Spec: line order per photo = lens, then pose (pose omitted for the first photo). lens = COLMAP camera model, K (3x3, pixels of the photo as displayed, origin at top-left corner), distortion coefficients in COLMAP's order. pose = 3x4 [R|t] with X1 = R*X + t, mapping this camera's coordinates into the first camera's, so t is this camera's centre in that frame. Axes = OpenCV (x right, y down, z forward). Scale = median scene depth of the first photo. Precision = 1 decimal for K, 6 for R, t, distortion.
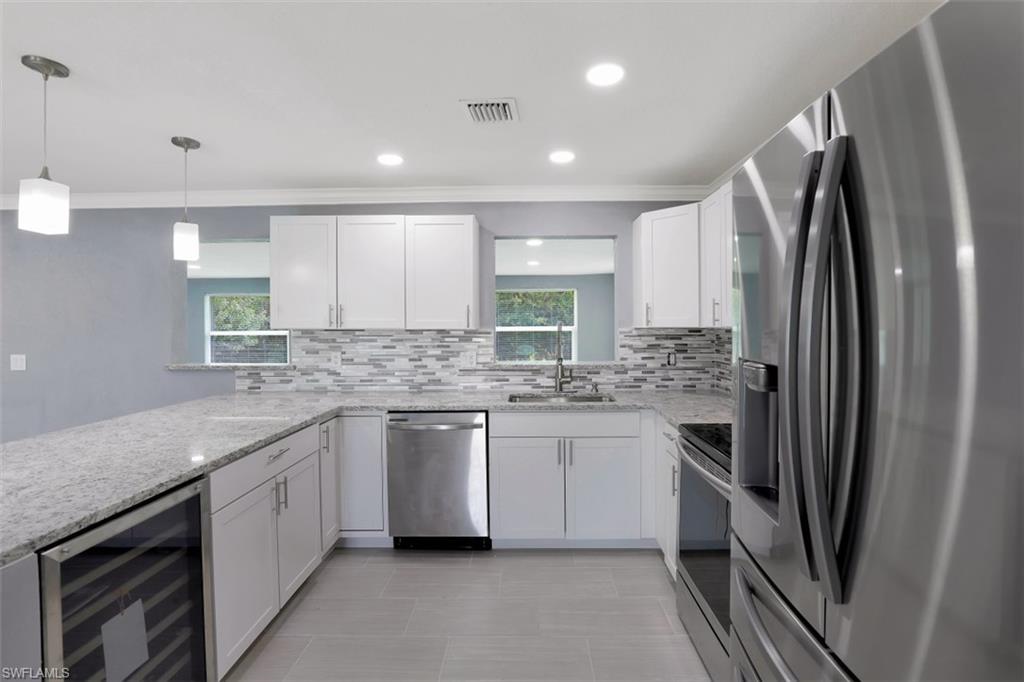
lens RADIAL K [[473.1, 0, 515.9], [0, 473.1, 328.4], [0, 0, 1]] dist [-0.034475, 0.008098]
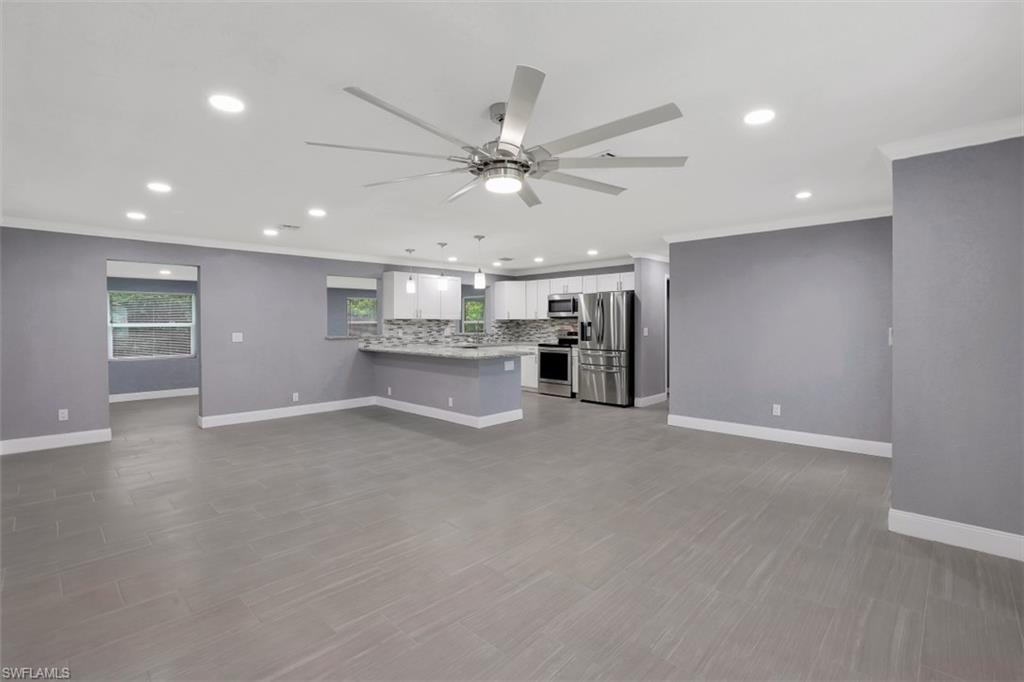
lens RADIAL K [[486.6, 0, 520.1], [0, 486.6, 323.5], [0, 0, 1]] dist [-0.022016, 0.004722]
pose [[0.689260, 0.001491, 0.724512, -1.757726], [0.008340, 0.999915, -0.009992, 0.051847], [-0.724466, 0.012929, 0.689189, -1.103414]]
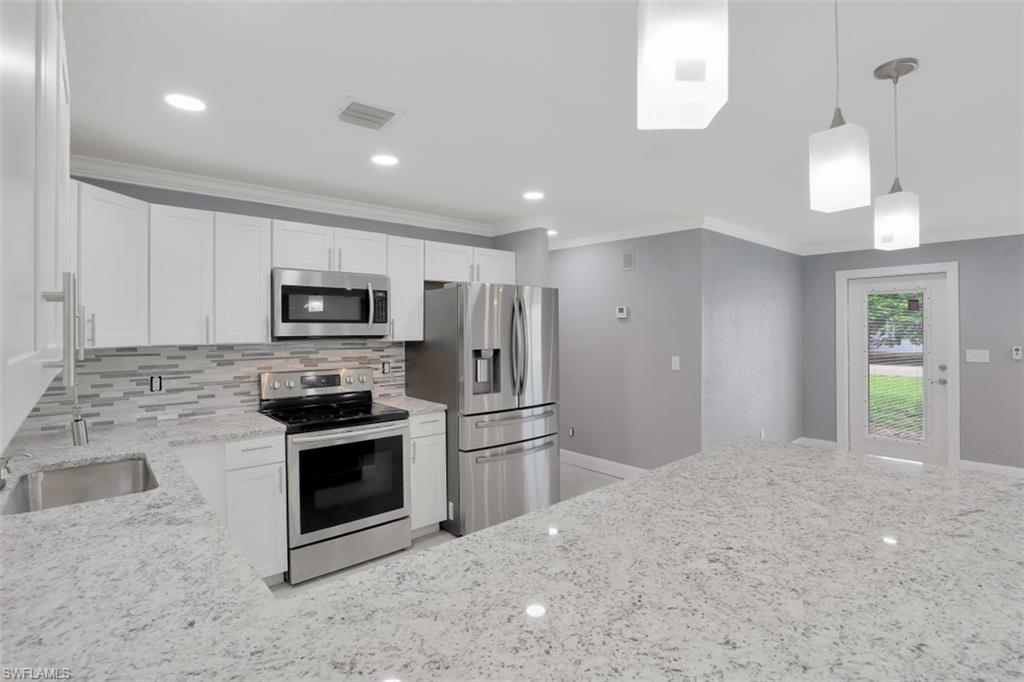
lens RADIAL K [[486.6, 0, 520.5], [0, 486.6, 341.8], [0, 0, 1]] dist [-0.022016, 0.004722]
pose [[-0.689513, -0.014577, 0.724126, -0.616821], [0.014069, 0.999339, 0.033514, -0.025285], [-0.724136, 0.033296, -0.688853, 0.932482]]
